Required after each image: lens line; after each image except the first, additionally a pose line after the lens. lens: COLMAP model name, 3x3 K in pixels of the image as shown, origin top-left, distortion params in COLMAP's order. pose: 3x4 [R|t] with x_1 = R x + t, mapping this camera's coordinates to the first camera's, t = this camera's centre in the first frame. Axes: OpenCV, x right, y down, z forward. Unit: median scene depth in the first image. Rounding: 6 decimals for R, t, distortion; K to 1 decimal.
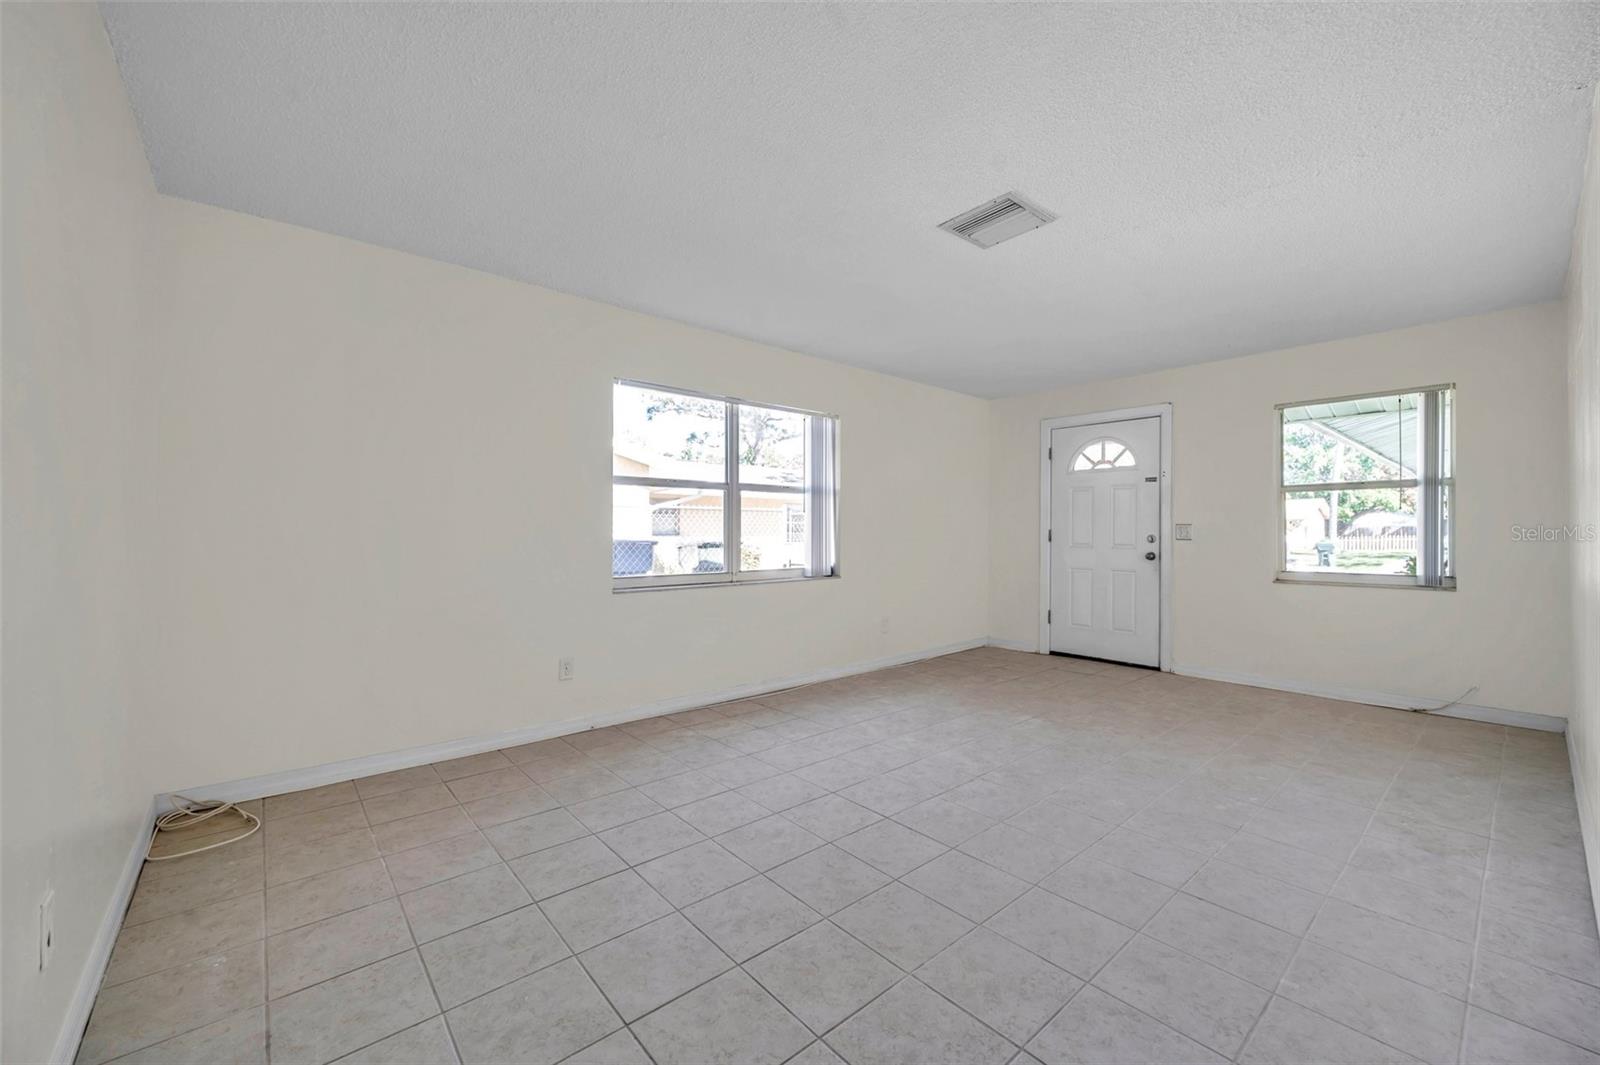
lens RADIAL K [[628.2, 0, 801.3], [0, 628.2, 531.2], [0, 0, 1]] dist [-0.001899, 0.000089]
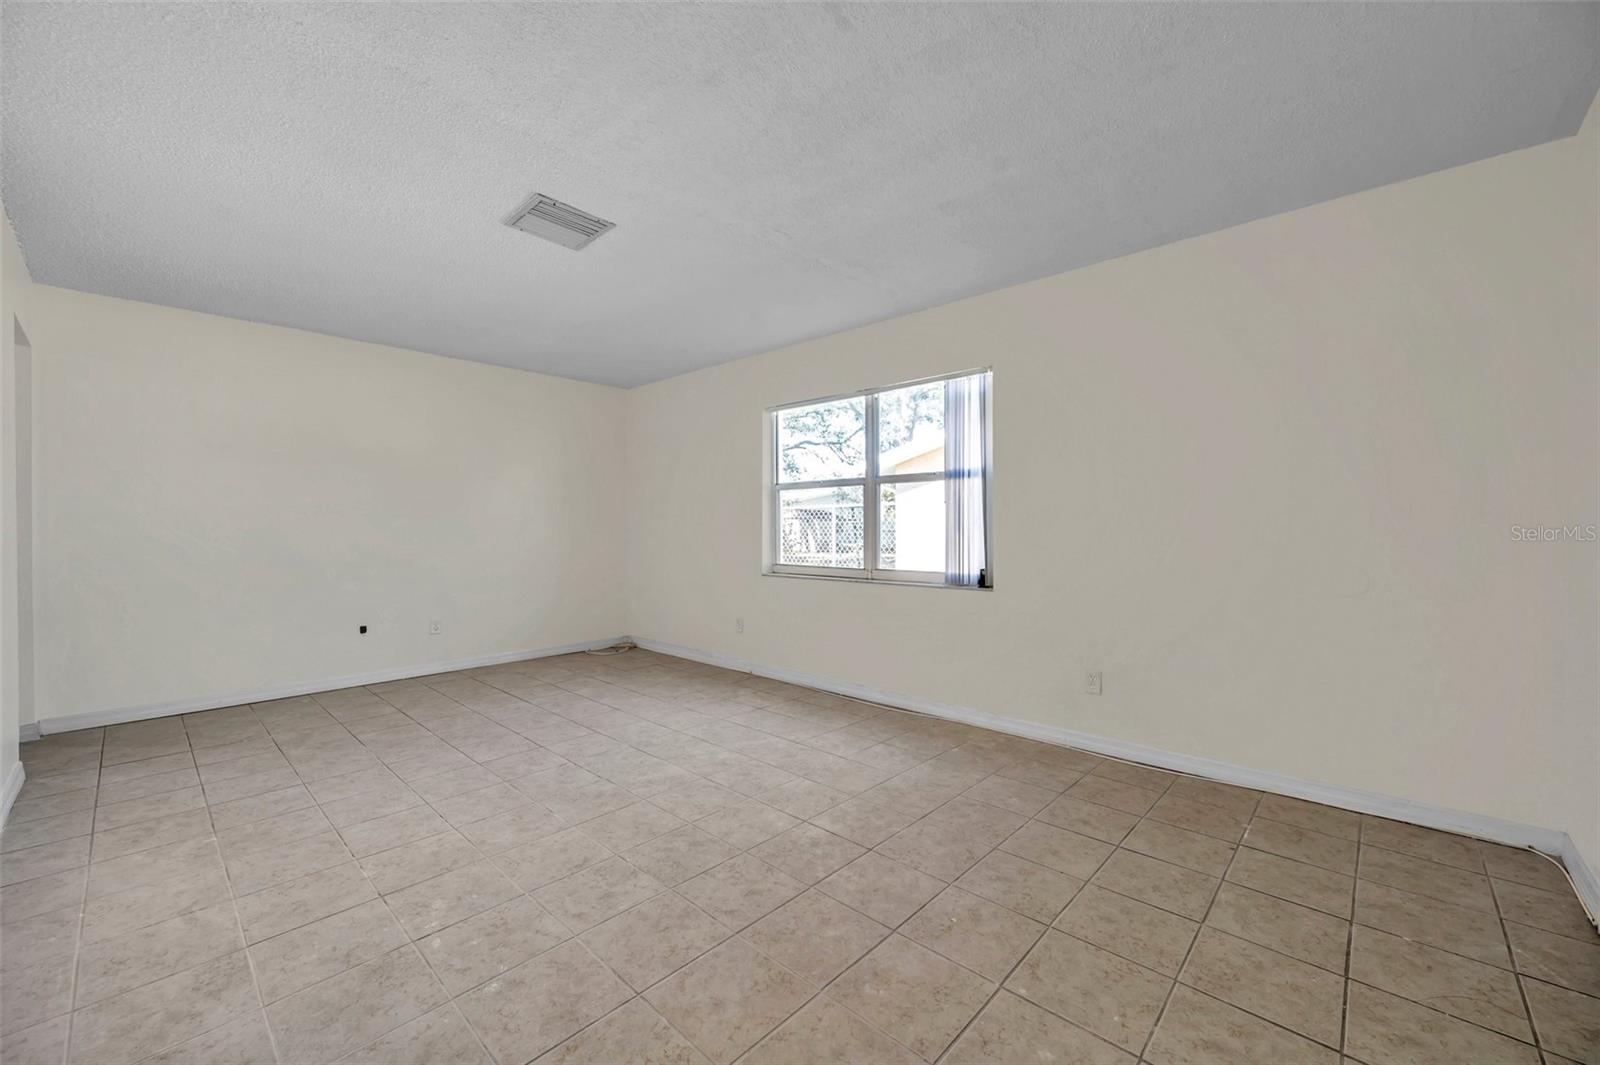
lens RADIAL K [[628.2, 0, 795.6], [0, 628.2, 528.9], [0, 0, 1]] dist [-0.001899, 0.000089]
pose [[0.105954, 0.000015, -0.994371, 0.990711], [0.004714, 0.999989, 0.000518, 0.002514], [0.994360, -0.004742, 0.105953, 0.920876]]
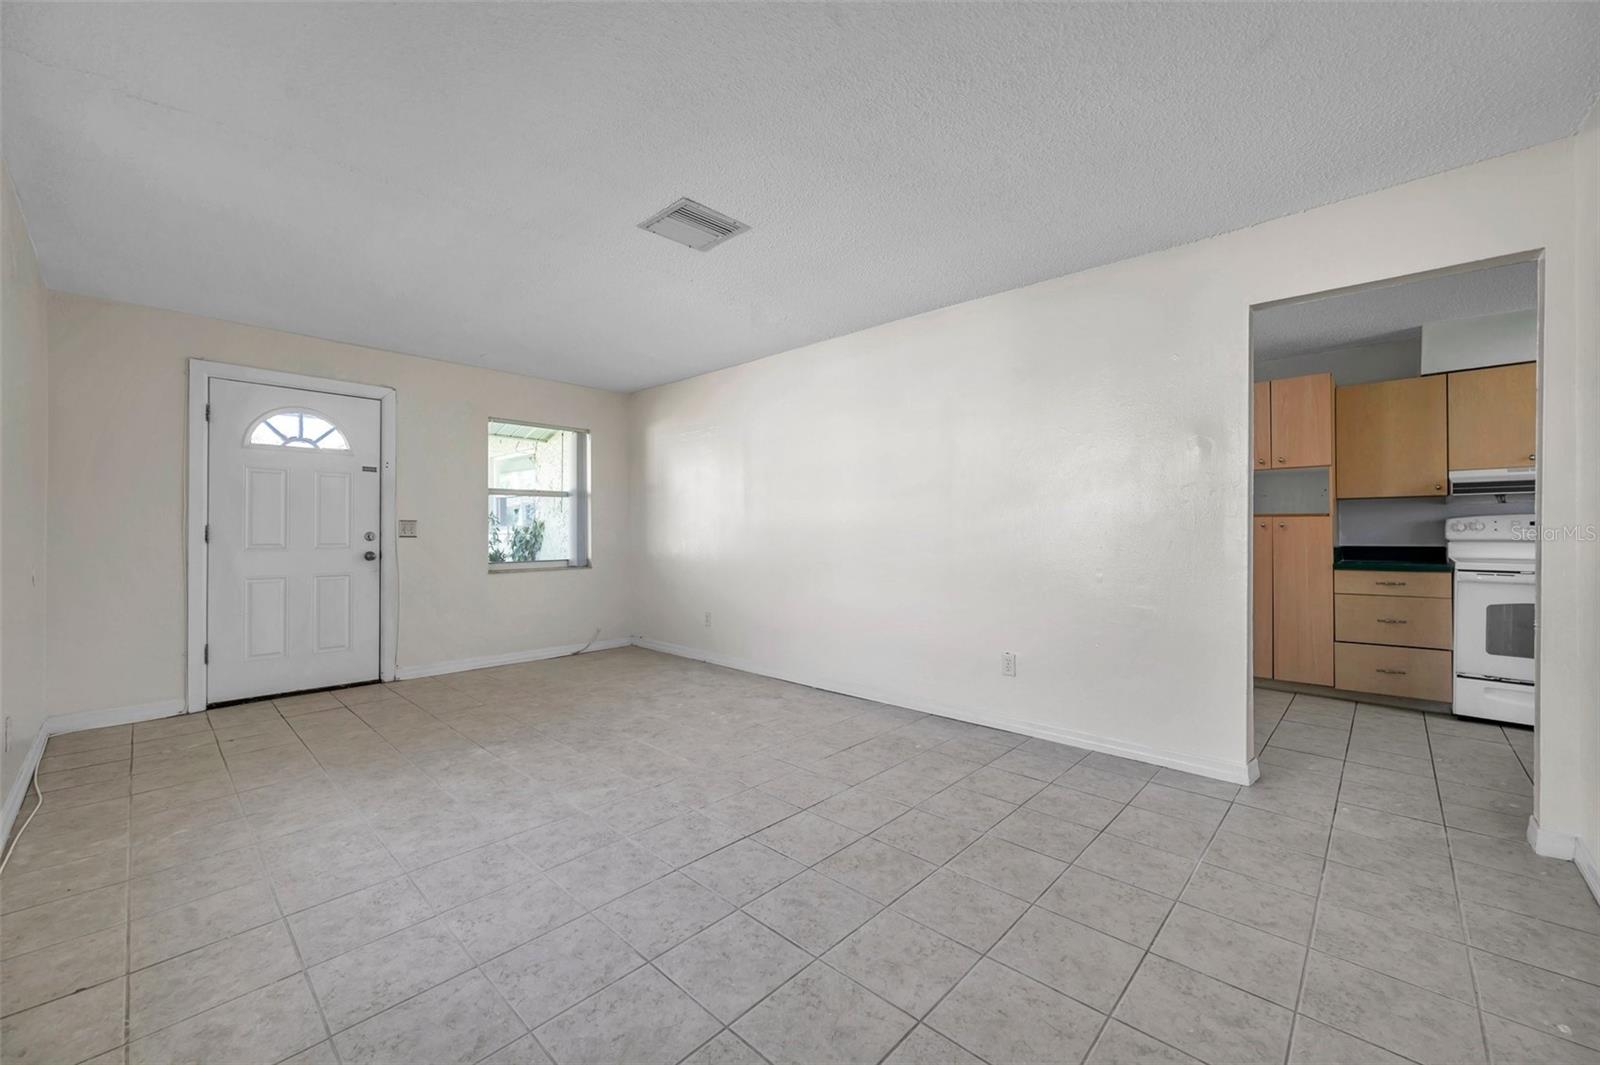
lens RADIAL K [[628.2, 0, 795.0], [0, 628.2, 532.1], [0, 0, 1]] dist [-0.001899, 0.000089]
pose [[-0.100537, -0.003938, 0.994926, -0.525142], [-0.002161, 0.999991, 0.003740, 0.001696], [-0.994931, -0.001774, -0.100545, 0.678565]]
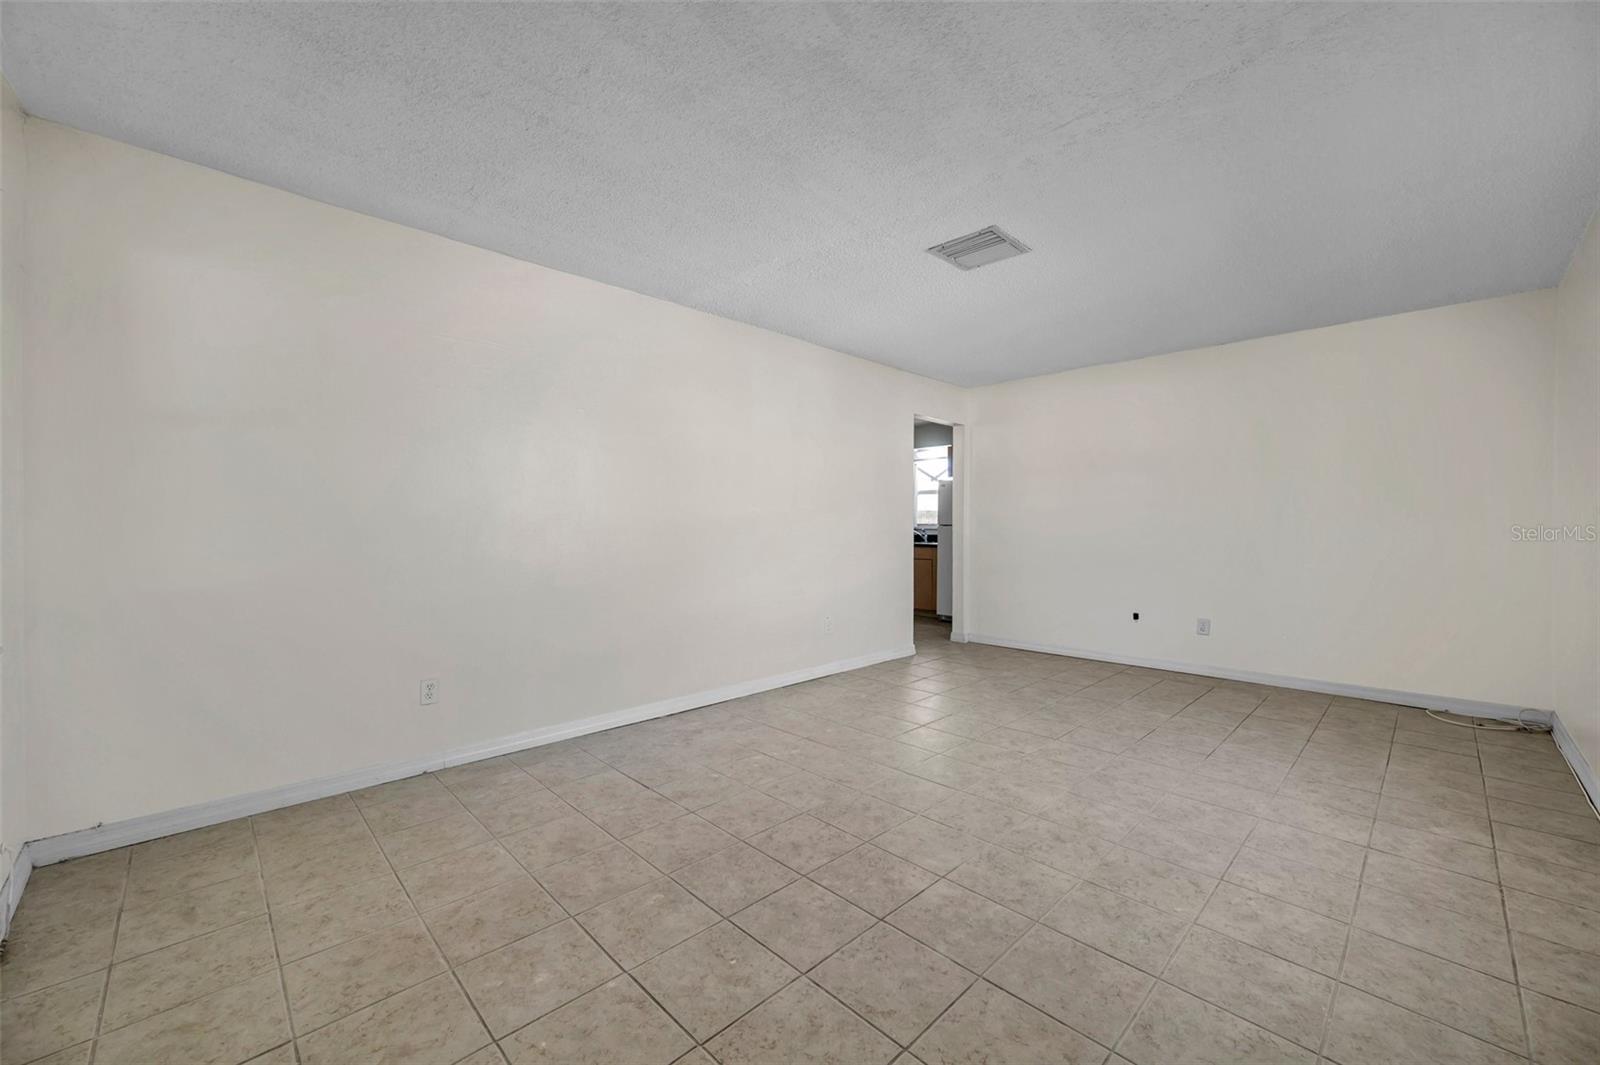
lens RADIAL K [[628.2, 0, 802.0], [0, 628.2, 529.1], [0, 0, 1]] dist [-0.001899, 0.000089]
pose [[-0.997892, -0.001284, -0.064879, 0.506305], [-0.001378, 0.999998, 0.001403, 0.004894], [0.064877, 0.001490, -0.997892, 1.523732]]
